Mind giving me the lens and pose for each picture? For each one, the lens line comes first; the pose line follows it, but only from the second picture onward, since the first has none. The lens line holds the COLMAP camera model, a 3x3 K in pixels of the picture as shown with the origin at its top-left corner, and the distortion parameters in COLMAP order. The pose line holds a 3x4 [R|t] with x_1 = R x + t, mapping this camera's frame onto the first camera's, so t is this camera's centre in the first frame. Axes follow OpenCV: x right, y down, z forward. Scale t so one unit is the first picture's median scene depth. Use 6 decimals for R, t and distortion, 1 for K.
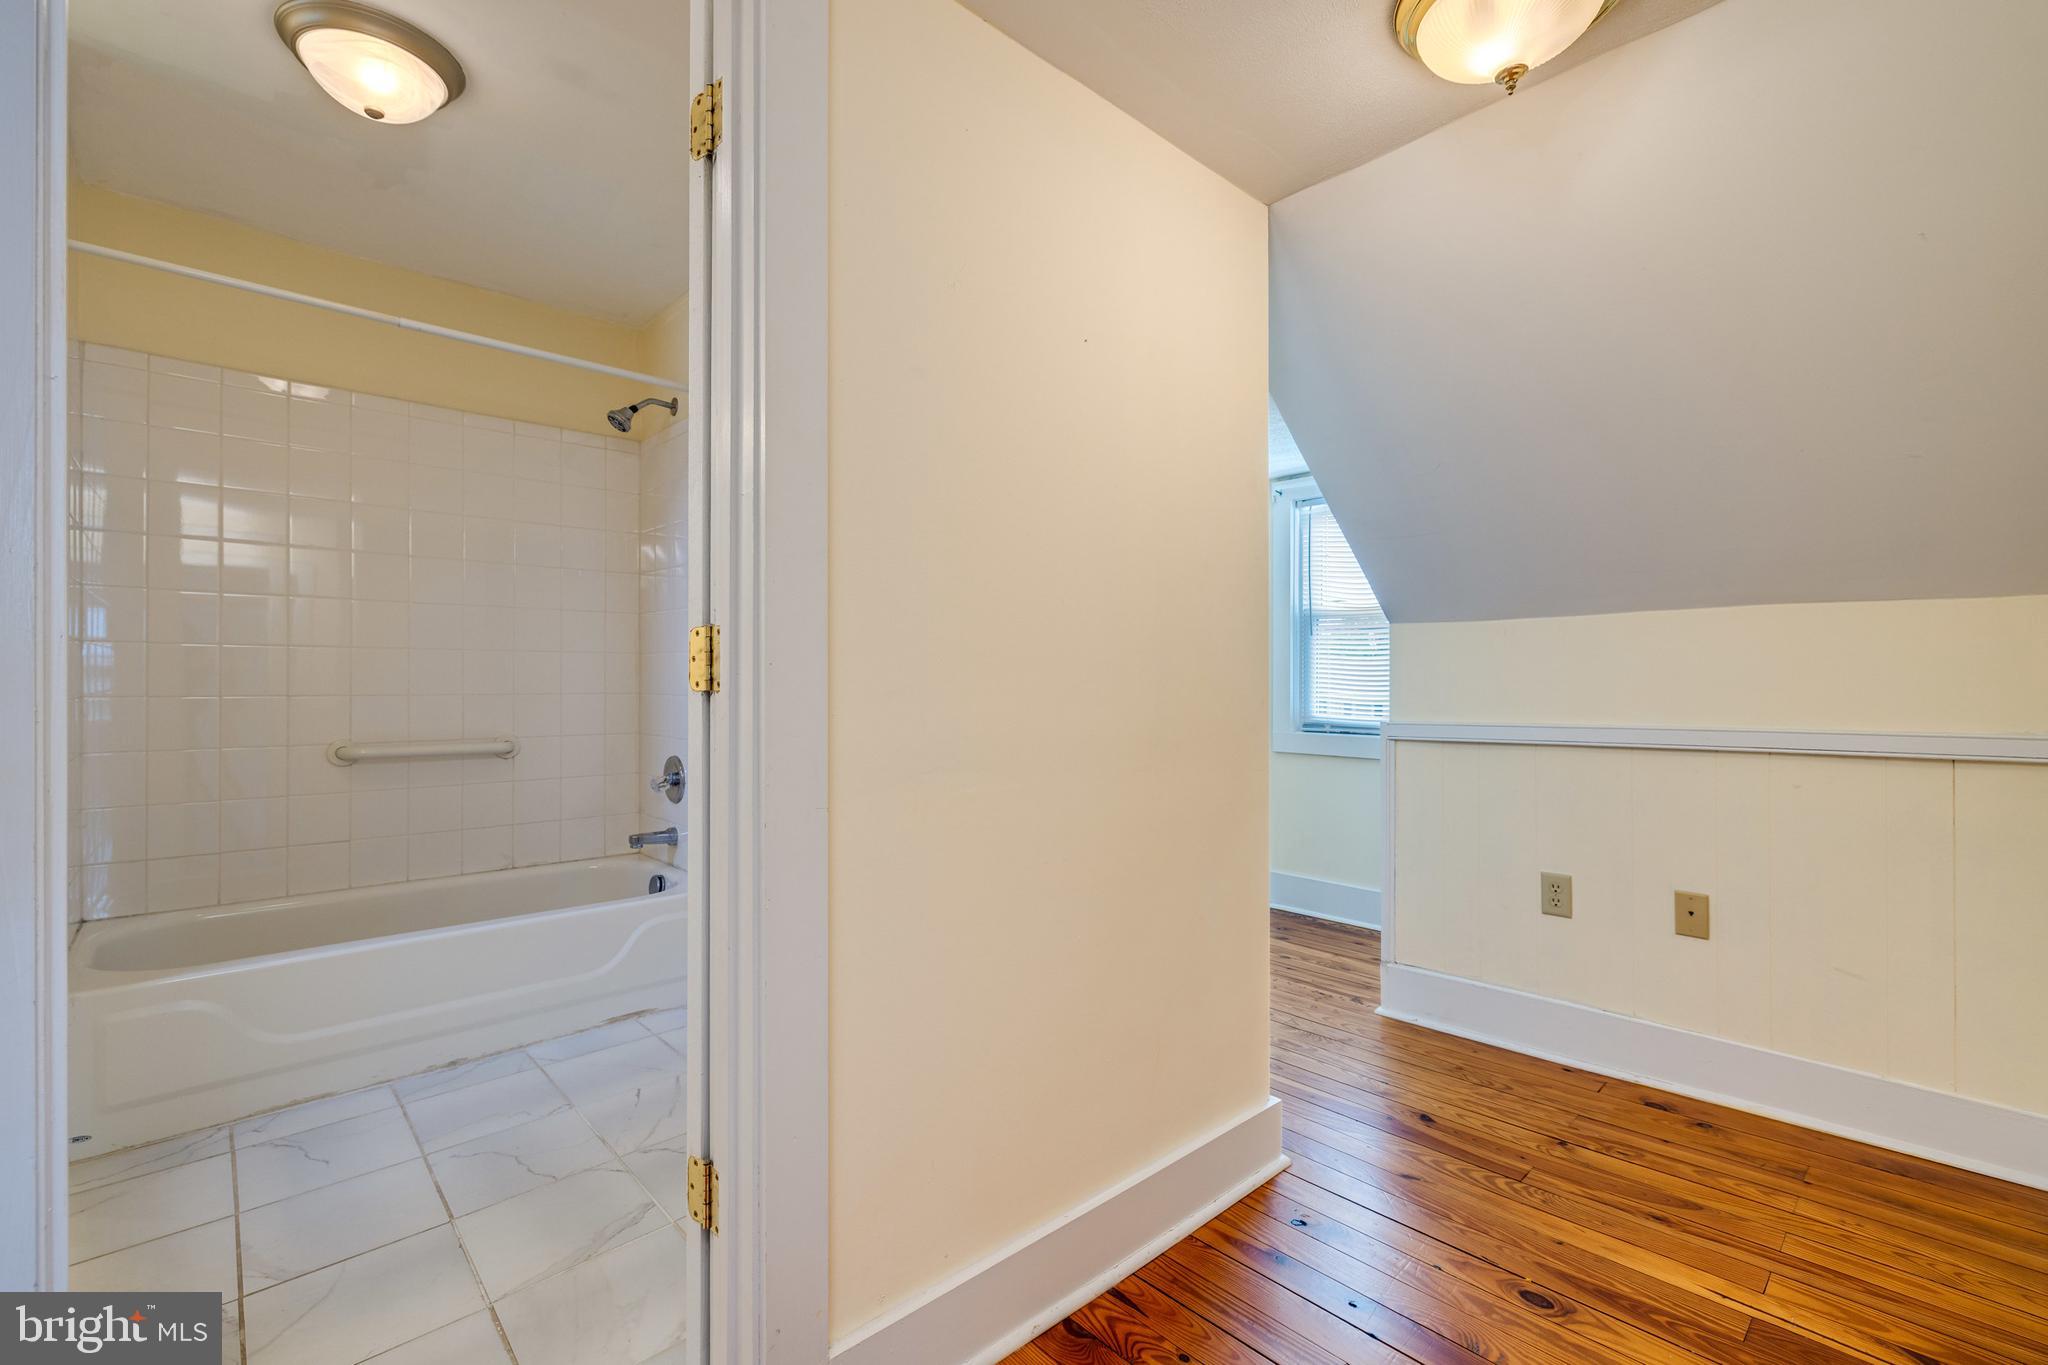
lens RADIAL K [[891.9, 0, 1024.0], [0, 891.9, 682.5], [0, 0, 1]] dist [0.000759, -0.000233]
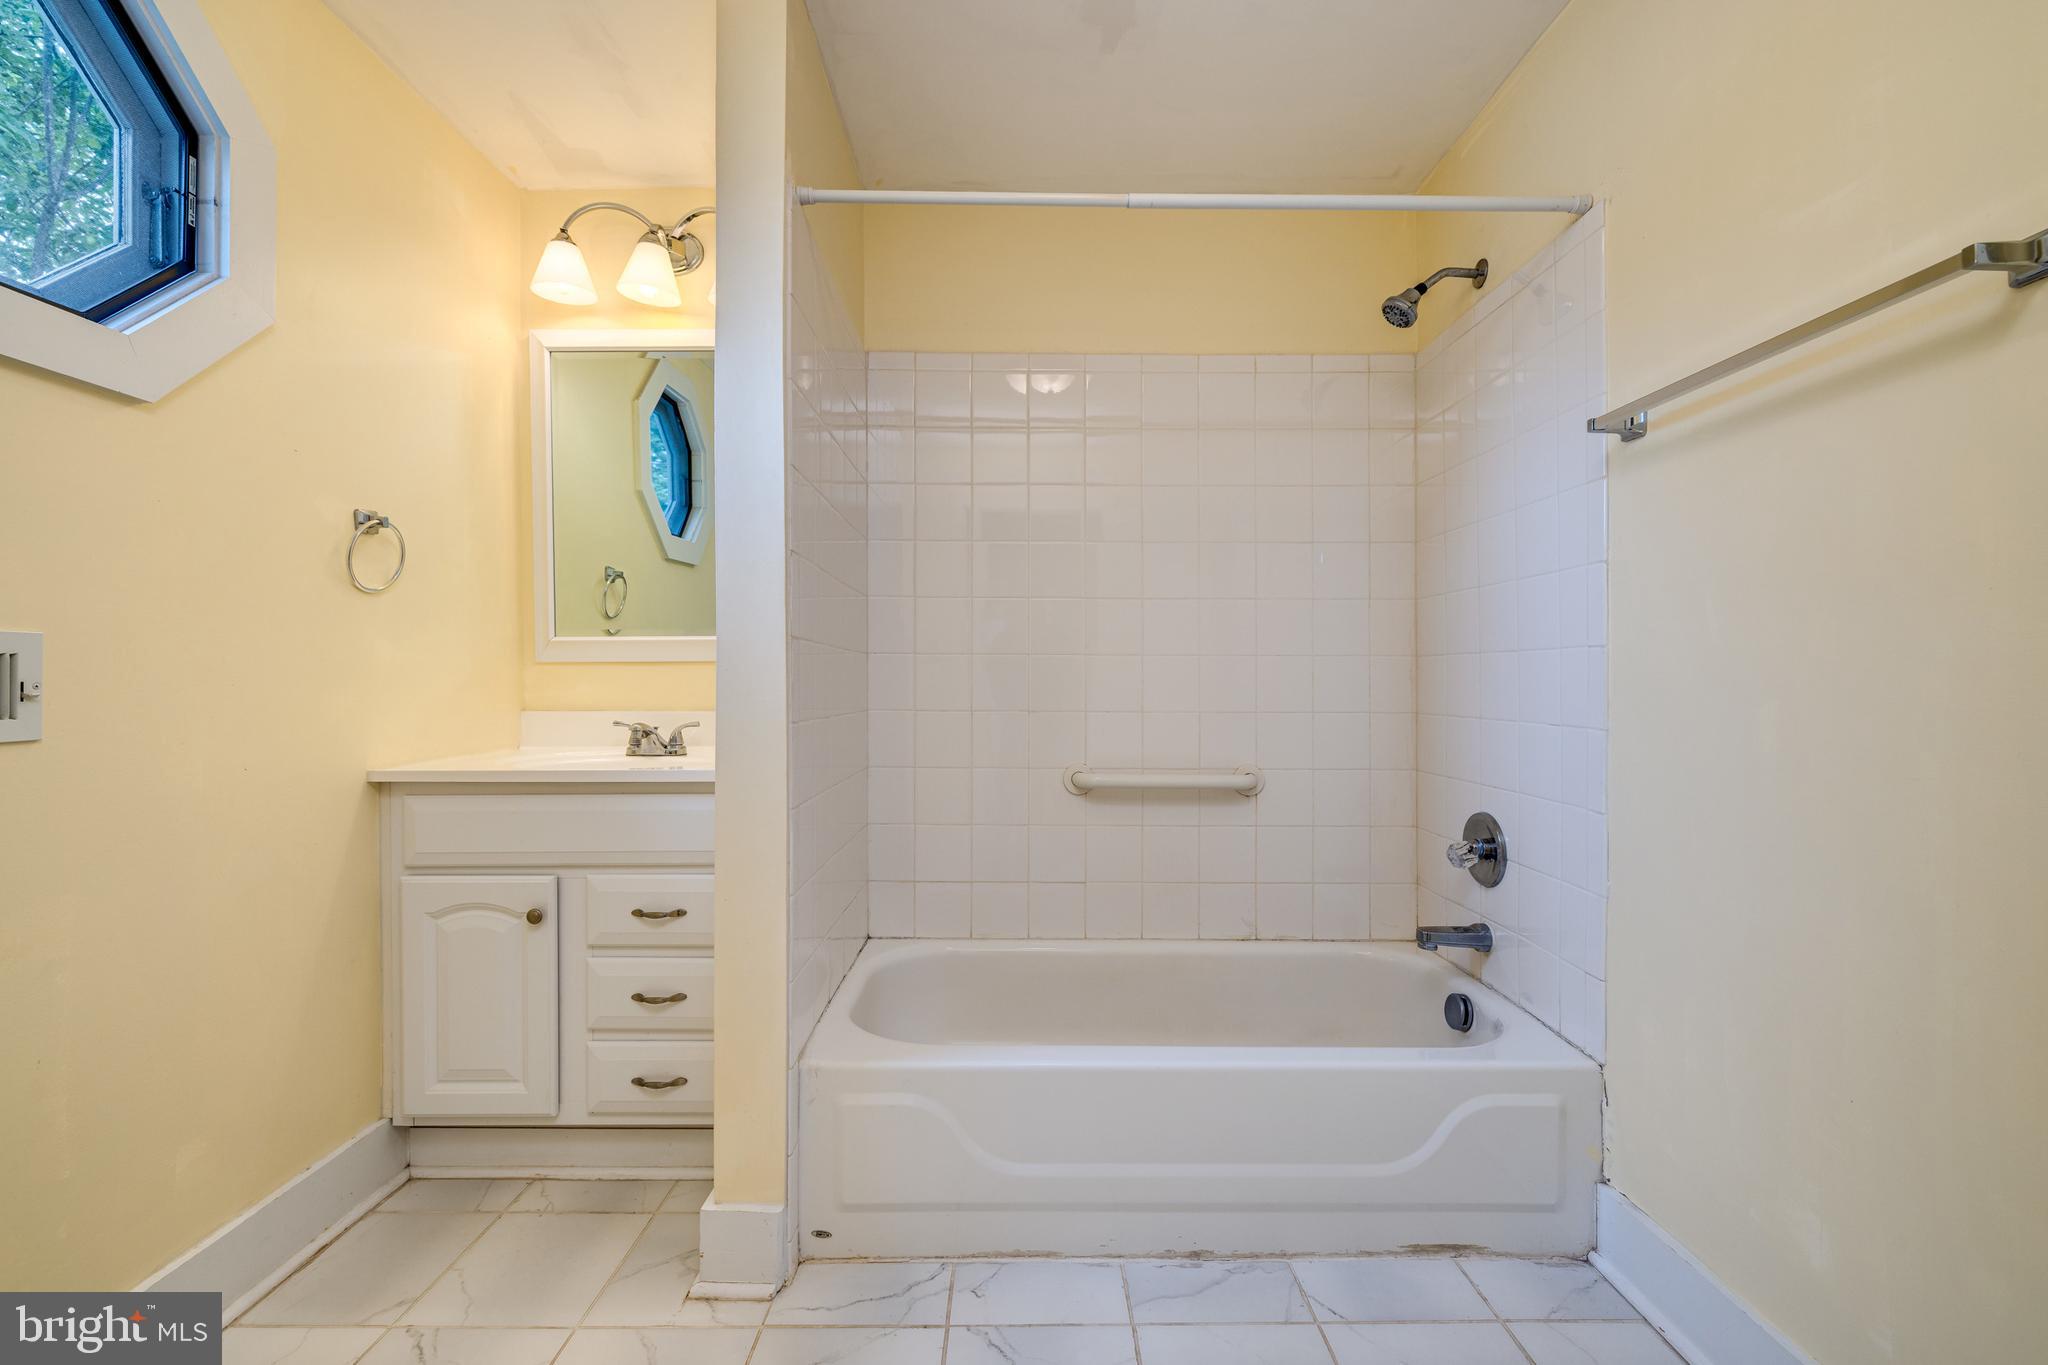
lens RADIAL K [[891.9, 0, 1024.0], [0, 891.9, 682.5], [0, 0, 1]] dist [0.000759, -0.000233]
pose [[0.739543, -0.003676, -0.673100, -0.210545], [0.000735, 0.999989, -0.004653, -0.008906], [0.673109, 0.002946, 0.739537, 0.309029]]
